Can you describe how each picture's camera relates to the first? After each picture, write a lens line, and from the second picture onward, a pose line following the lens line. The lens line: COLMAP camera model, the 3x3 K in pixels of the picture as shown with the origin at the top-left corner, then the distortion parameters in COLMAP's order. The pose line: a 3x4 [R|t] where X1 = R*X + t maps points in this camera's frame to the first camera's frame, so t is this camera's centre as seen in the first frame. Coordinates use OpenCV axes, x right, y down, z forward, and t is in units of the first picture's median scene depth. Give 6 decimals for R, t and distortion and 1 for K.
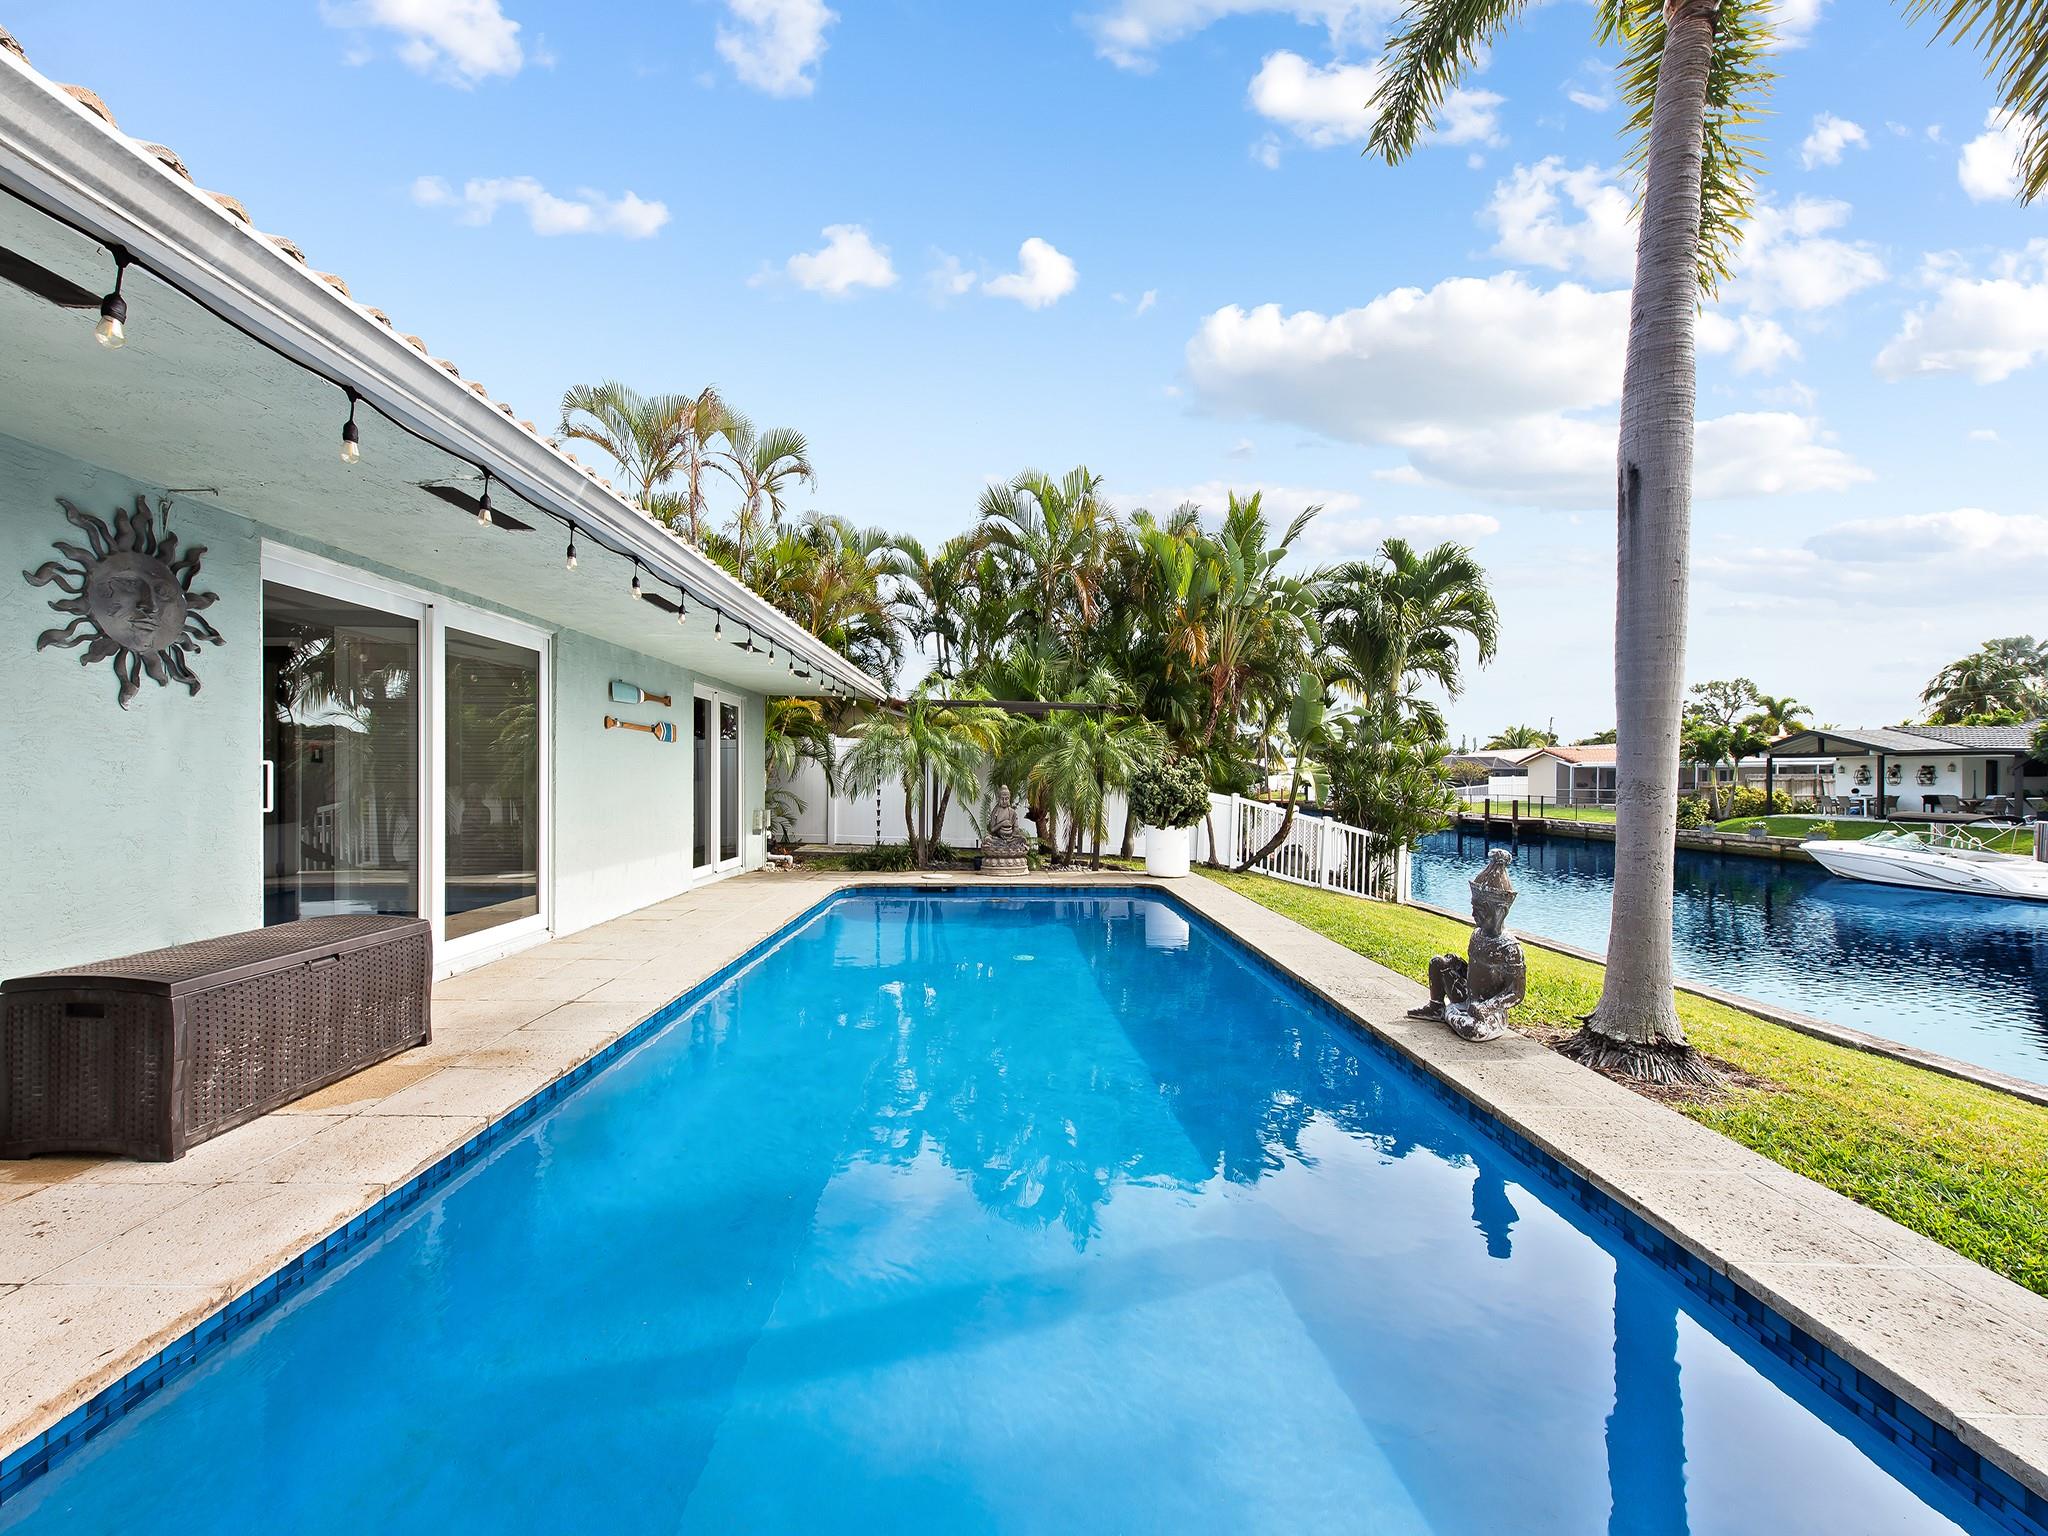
lens RADIAL K [[804.0, 0, 1020.8], [0, 804.0, 783.6], [0, 0, 1]] dist [0.010741, -0.002824]
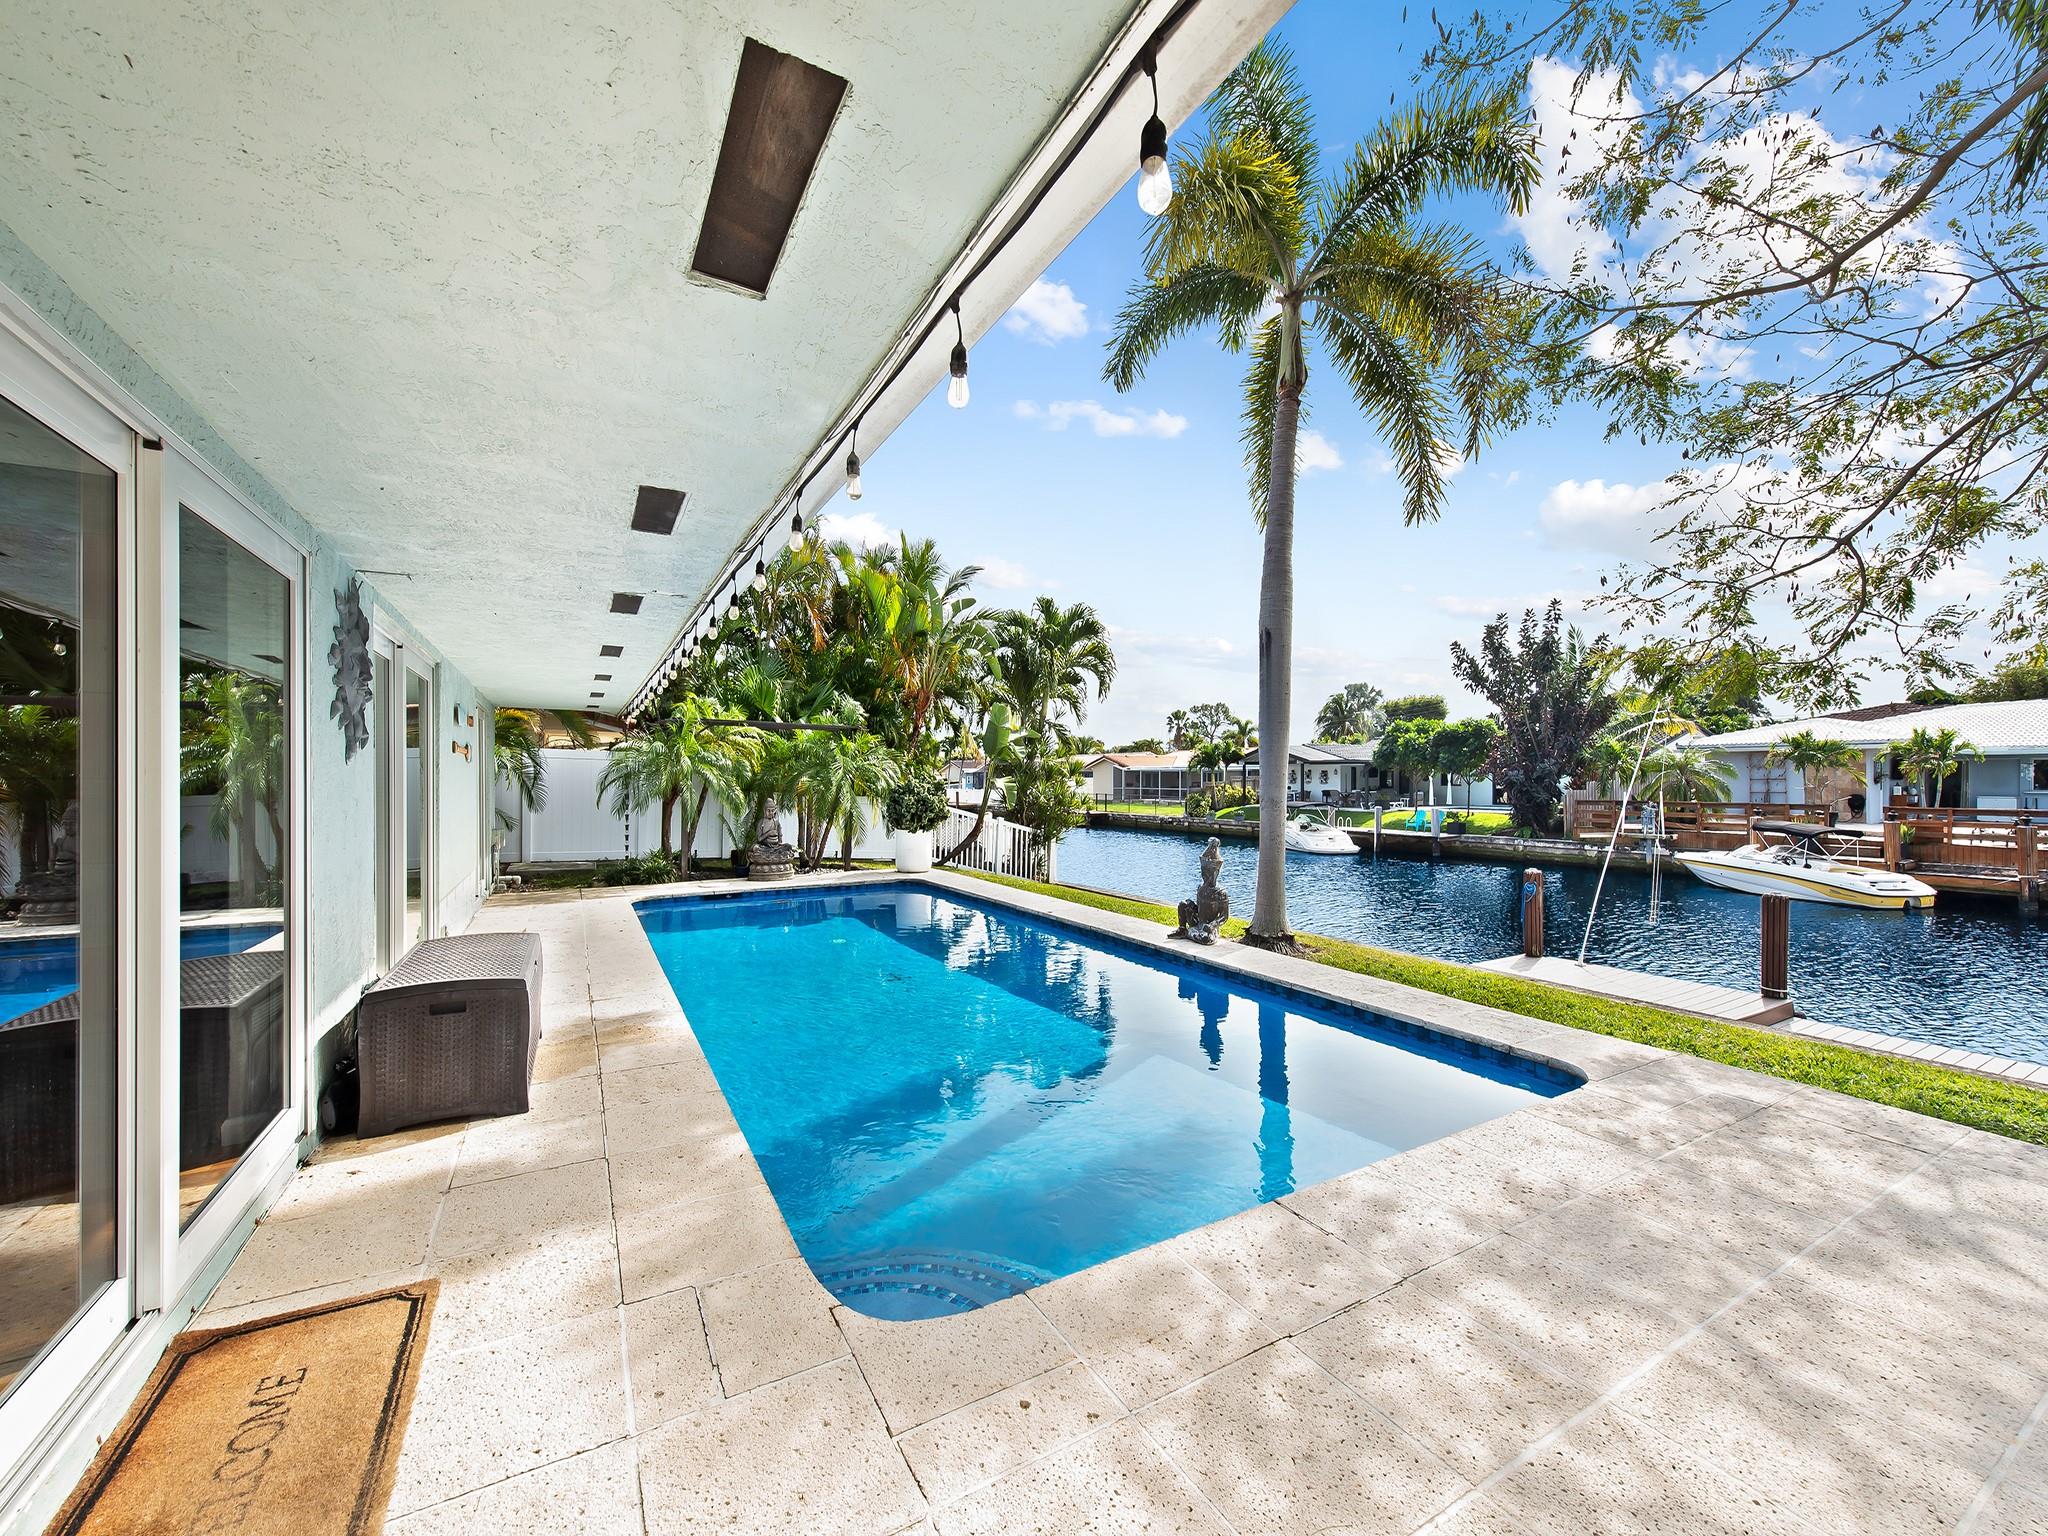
lens RADIAL K [[804.0, 0, 1033.6], [0, 804.0, 784.7], [0, 0, 1]] dist [0.010741, -0.002824]
pose [[0.875012, -0.008953, 0.484018, -0.167183], [0.008392, 0.999959, 0.003326, -0.011913], [-0.484028, 0.001152, 0.875052, -0.098247]]
